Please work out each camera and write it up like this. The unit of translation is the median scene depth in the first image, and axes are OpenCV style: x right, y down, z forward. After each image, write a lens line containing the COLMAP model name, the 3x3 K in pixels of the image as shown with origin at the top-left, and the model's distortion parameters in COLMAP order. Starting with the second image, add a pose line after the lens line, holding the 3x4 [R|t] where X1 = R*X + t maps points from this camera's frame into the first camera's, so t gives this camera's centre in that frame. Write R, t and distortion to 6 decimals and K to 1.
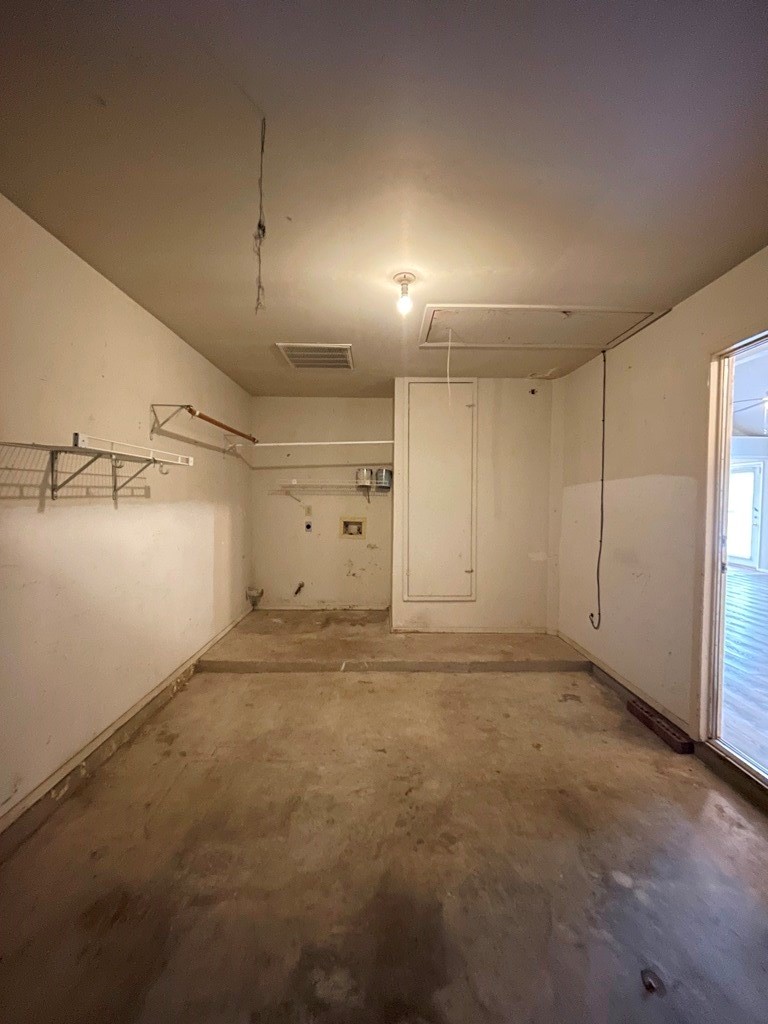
lens RADIAL K [[414.6, 0, 384.9], [0, 414.6, 512.0], [0, 0, 1]] dist [-0.004227, 0.001465]
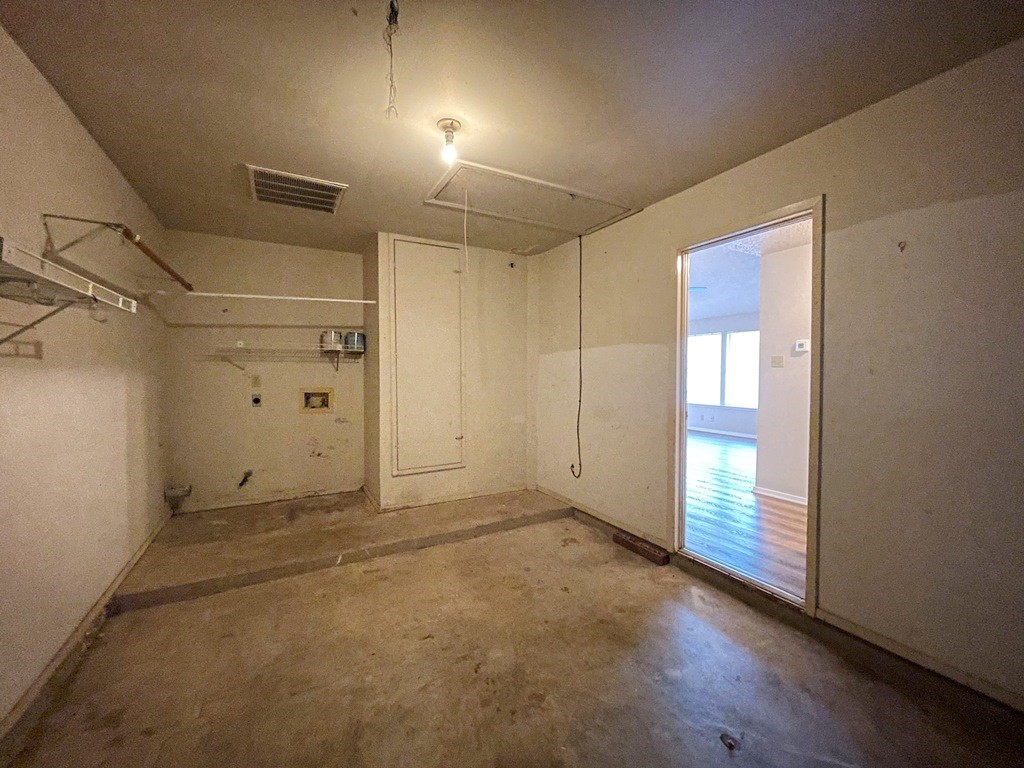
lens RADIAL K [[414.6, 0, 513.4], [0, 414.6, 382.8], [0, 0, 1]] dist [-0.004227, 0.001465]
pose [[0.879707, -0.019941, 0.475097, -0.239158], [0.020388, 0.999783, 0.004212, 0.014151], [-0.475078, 0.005981, 0.879923, 0.094955]]
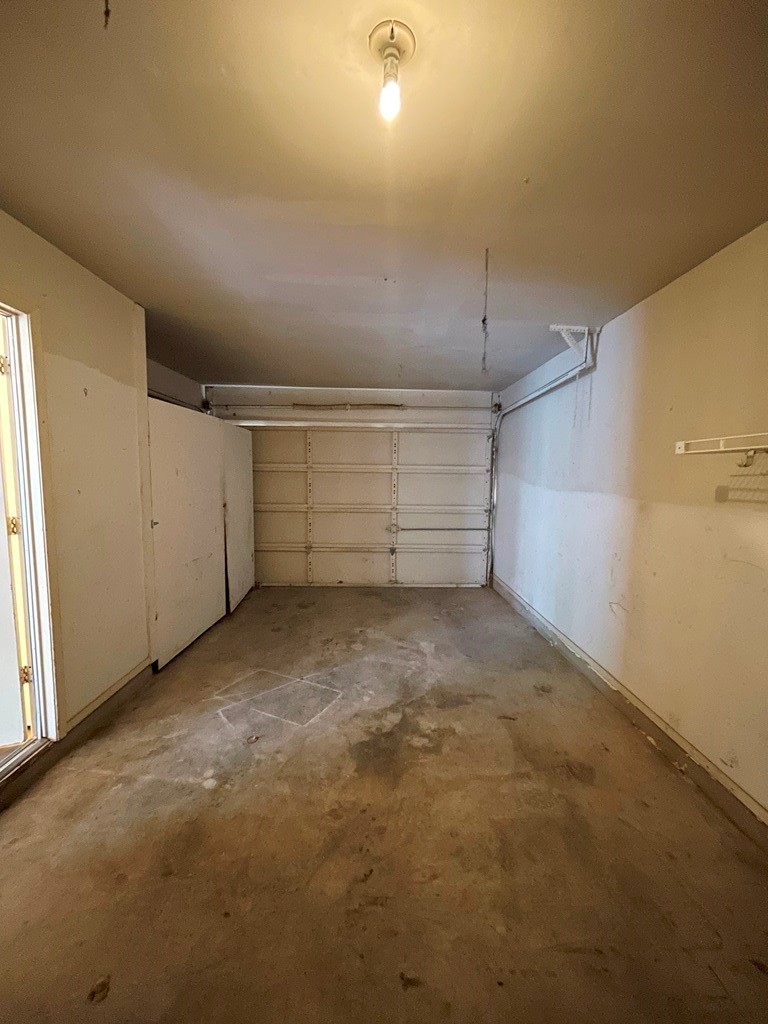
lens RADIAL K [[414.6, 0, 385.1], [0, 414.6, 512.1], [0, 0, 1]] dist [-0.004227, 0.001465]
pose [[-0.999631, -0.025723, -0.008764, 0.038831], [-0.026619, 0.991766, 0.125267, -0.073937], [0.005469, 0.125454, -0.992084, 1.309907]]
